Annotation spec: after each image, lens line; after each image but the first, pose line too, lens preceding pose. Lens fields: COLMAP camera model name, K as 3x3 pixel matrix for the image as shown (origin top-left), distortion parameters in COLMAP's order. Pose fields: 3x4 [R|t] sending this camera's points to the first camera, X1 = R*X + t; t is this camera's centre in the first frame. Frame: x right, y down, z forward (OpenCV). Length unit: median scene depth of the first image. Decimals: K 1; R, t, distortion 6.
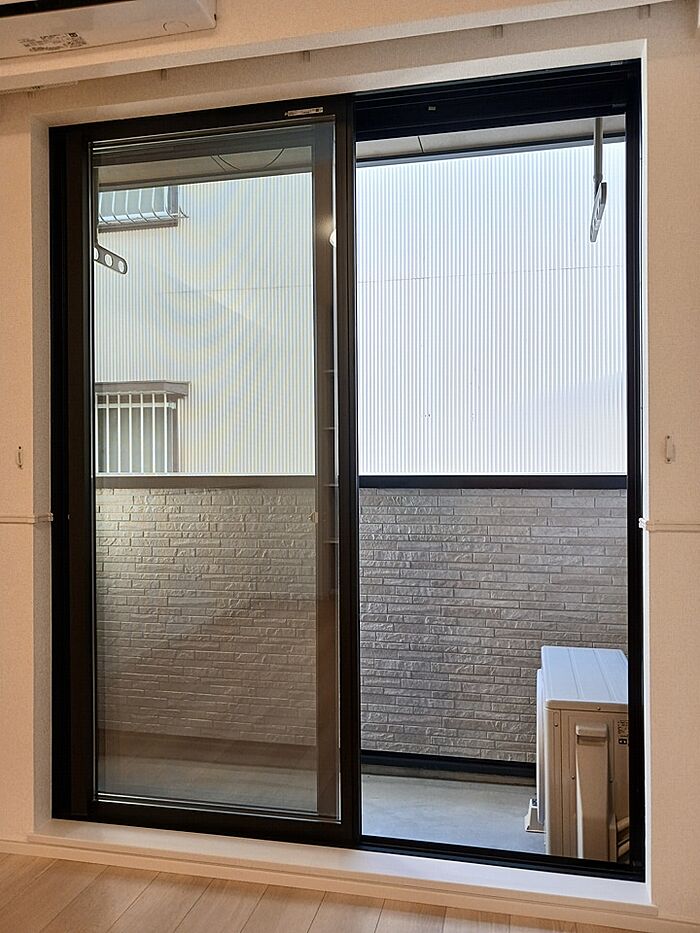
lens RADIAL K [[714.6, 0, 356.0], [0, 714.6, 464.6], [0, 0, 1]] dist [0.071370, -0.001976]
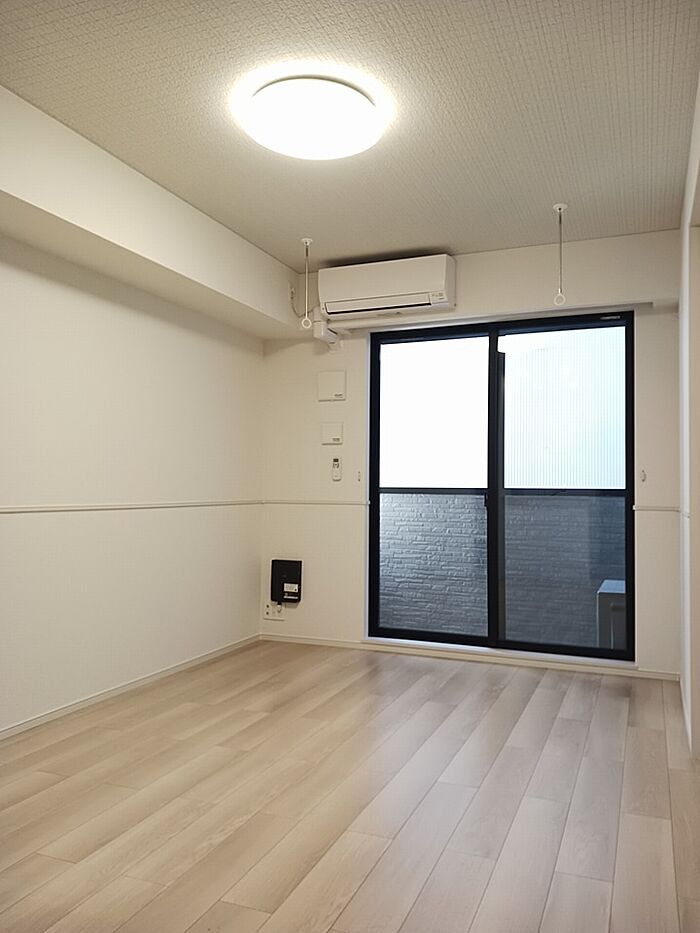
lens RADIAL K [[714.6, 0, 356.0], [0, 714.6, 464.6], [0, 0, 1]] dist [0.071370, -0.001976]
pose [[0.986274, 0.010043, -0.164809, -0.087580], [-0.012409, 0.999834, -0.013335, -0.019324], [0.164648, 0.015197, 0.986235, -1.131284]]
